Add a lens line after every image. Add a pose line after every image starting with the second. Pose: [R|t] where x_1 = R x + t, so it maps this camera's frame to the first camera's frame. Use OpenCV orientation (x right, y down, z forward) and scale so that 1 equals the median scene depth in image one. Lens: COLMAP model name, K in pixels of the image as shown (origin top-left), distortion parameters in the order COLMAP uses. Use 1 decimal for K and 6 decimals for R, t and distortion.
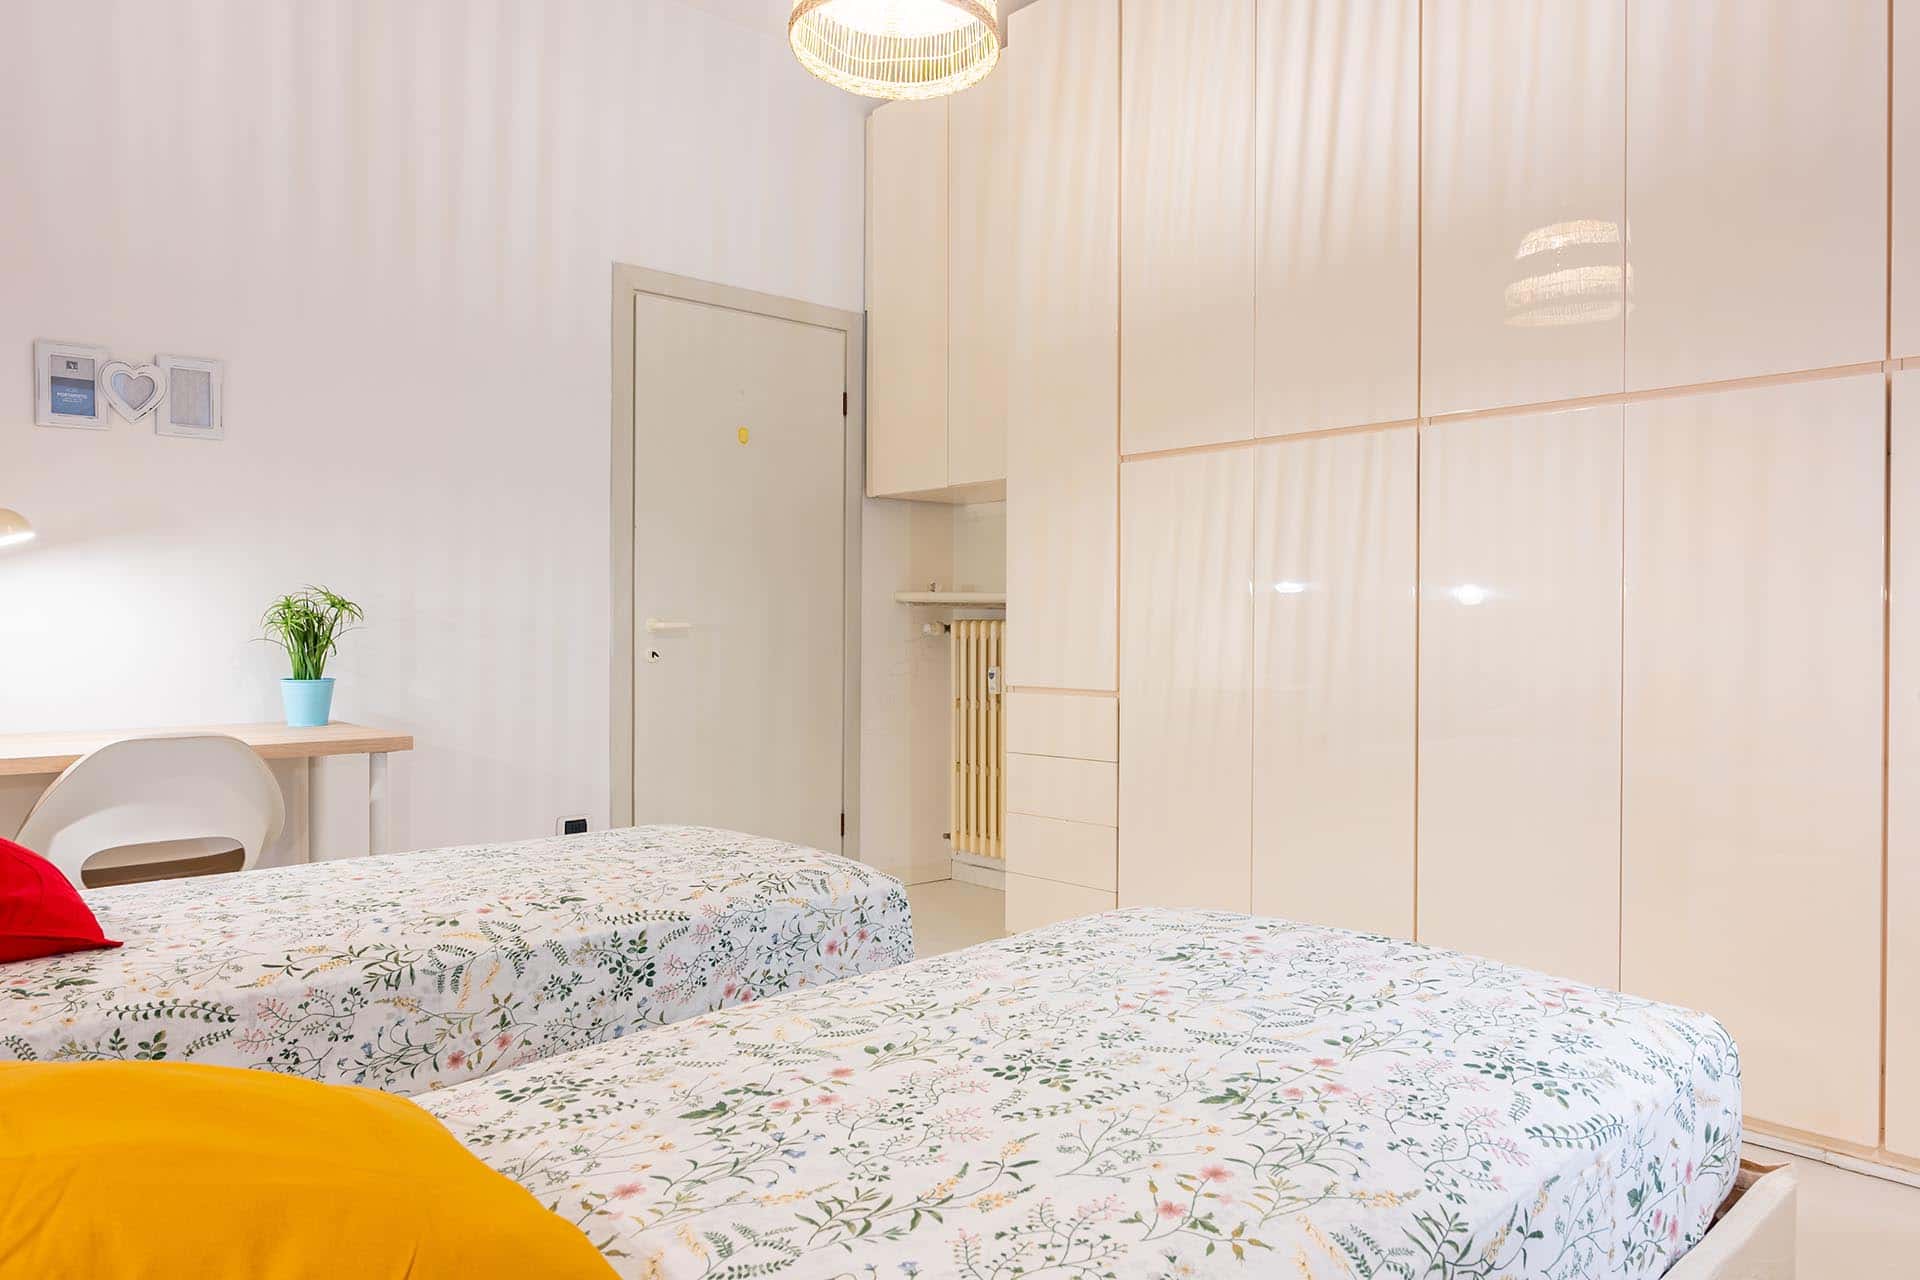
lens RADIAL K [[1293.8, 0, 960.0], [0, 1293.8, 640.0], [0, 0, 1]] dist [-0.000543, 0.000901]
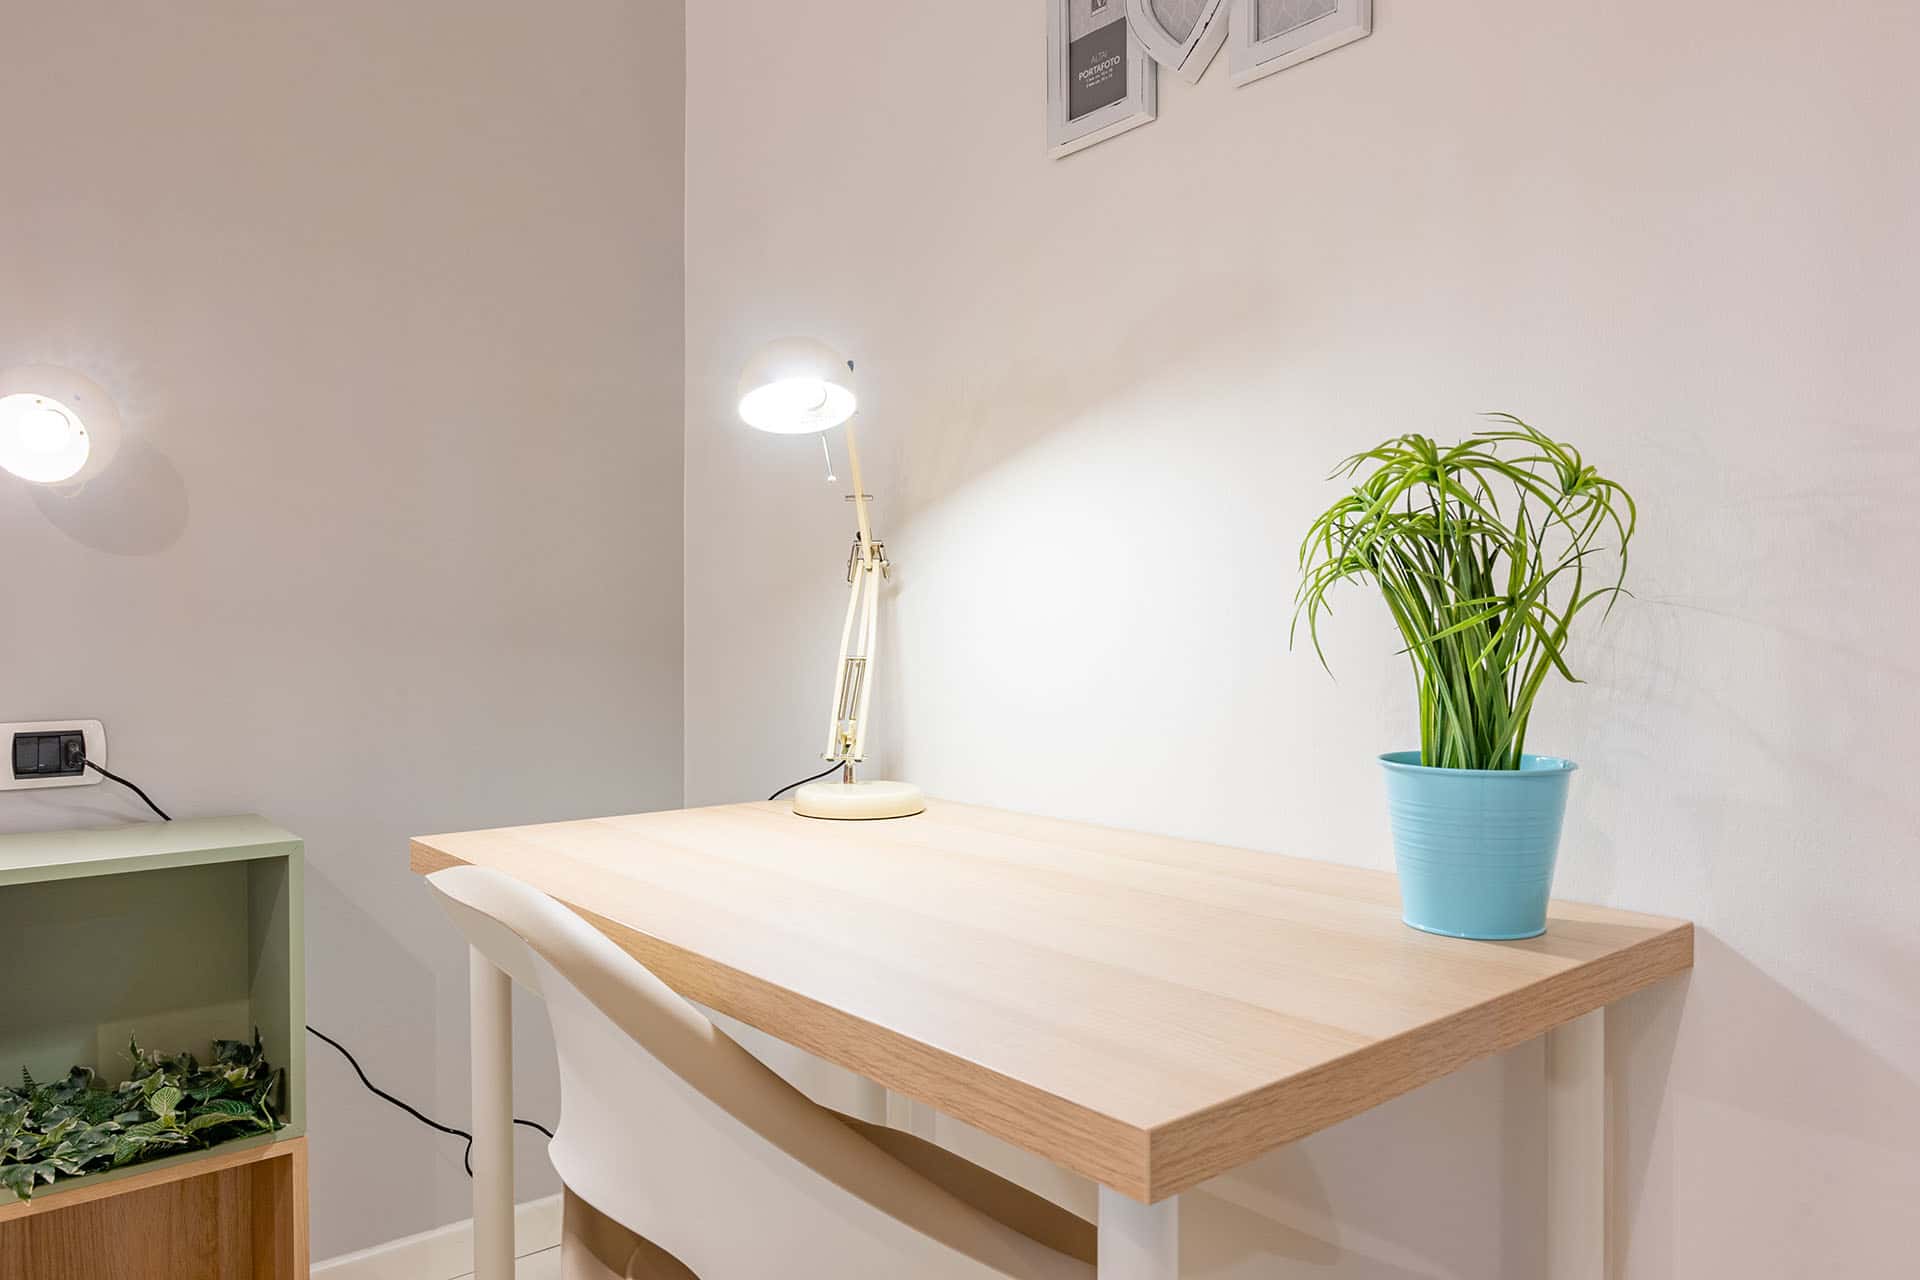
lens RADIAL K [[1293.8, 0, 960.0], [0, 1293.8, 640.0], [0, 0, 1]] dist [-0.000543, 0.000901]
pose [[-0.039199, 0.009665, -0.999185, -0.372361], [-0.013044, 0.999863, 0.010184, 0.006095], [0.999146, 0.013433, -0.039067, 1.533117]]
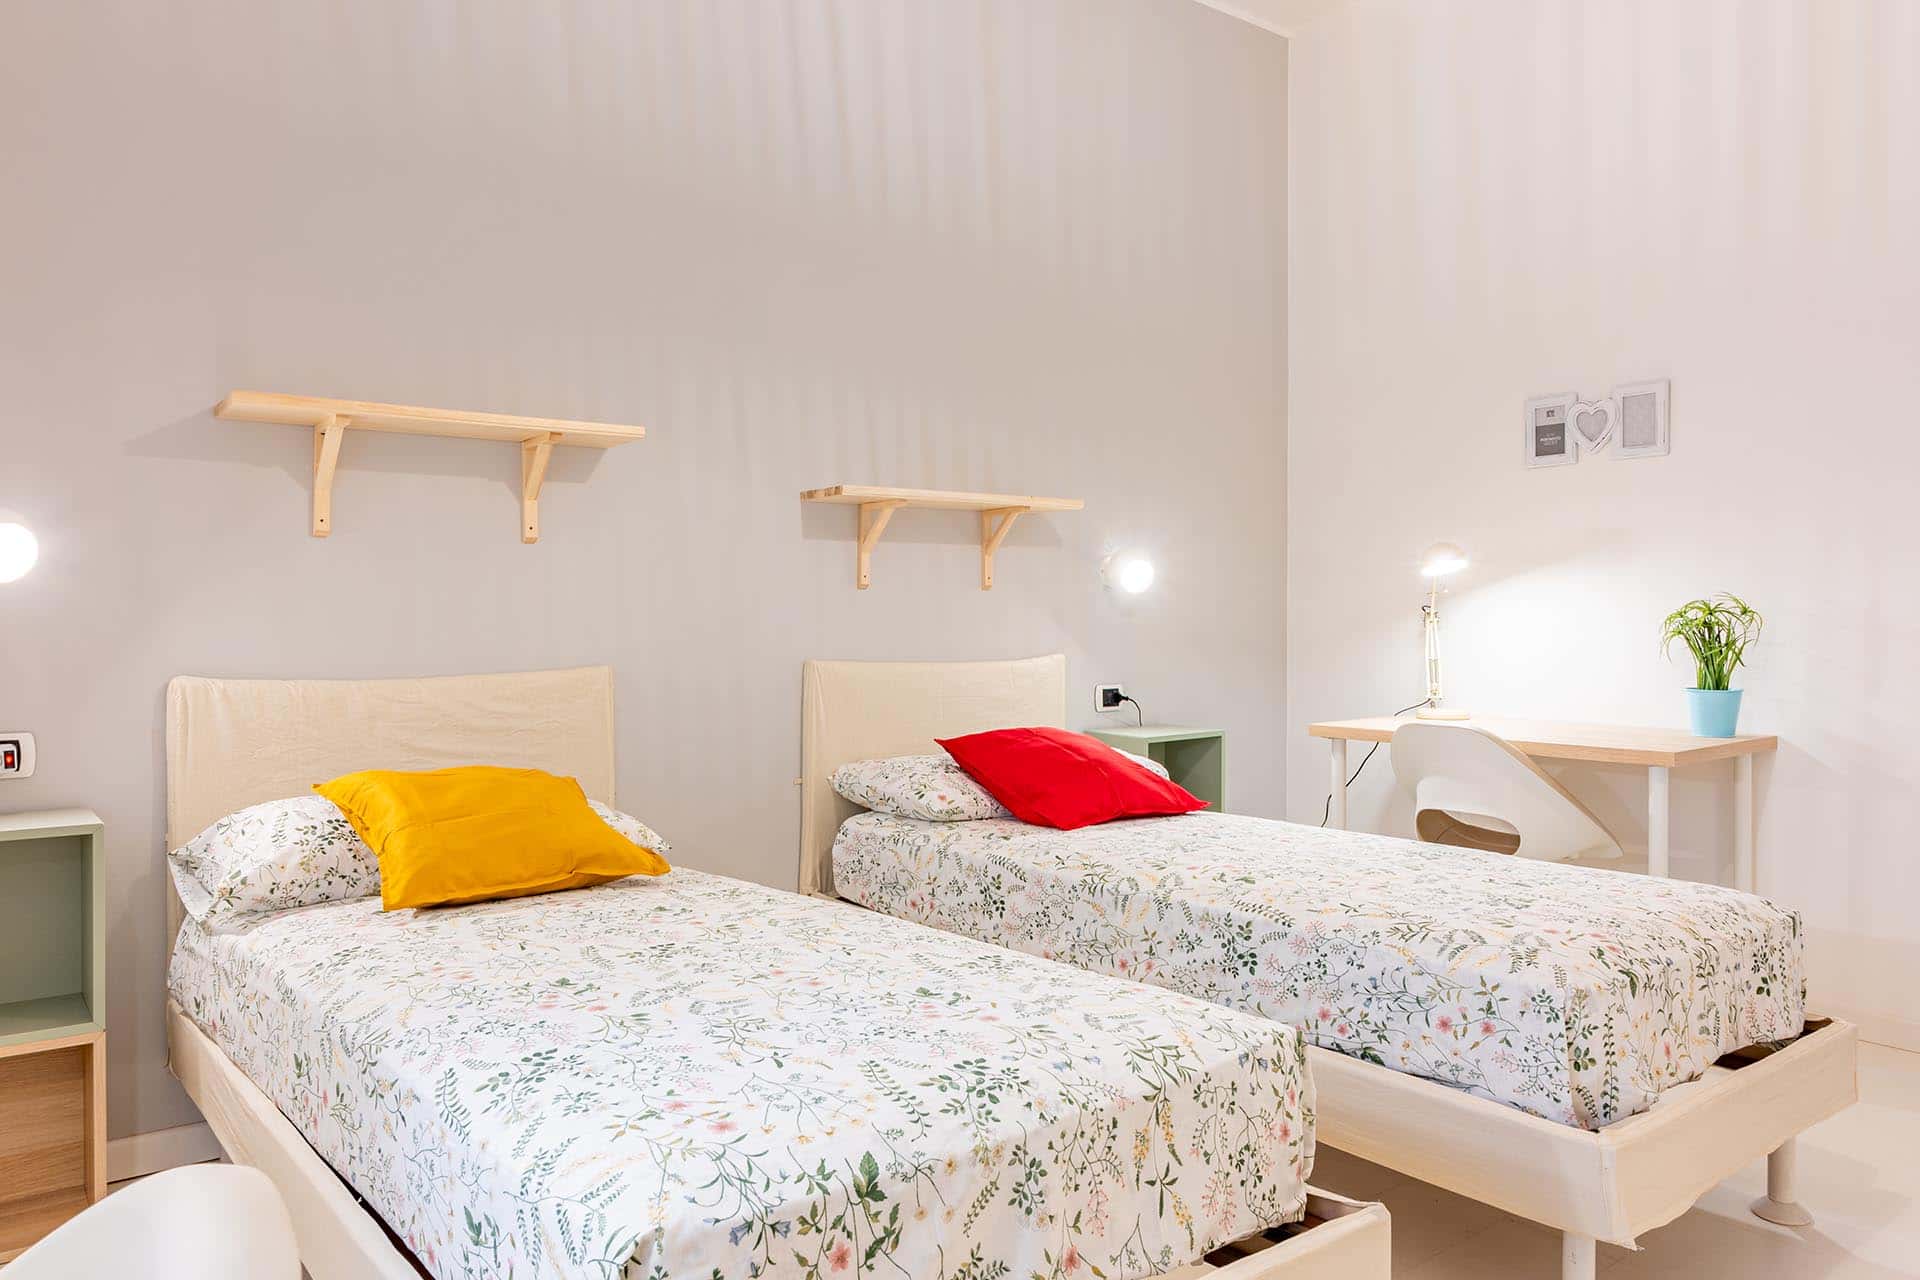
lens RADIAL K [[1323.7, 0, 960.0], [0, 1323.7, 640.0], [0, 0, 1]] dist [-0.001672, 0.000282]
pose [[-0.077826, 0.013320, -0.996878, 0.908509], [-0.010148, 0.999848, 0.014152, -0.024475], [0.996915, 0.011218, -0.077679, 0.873545]]
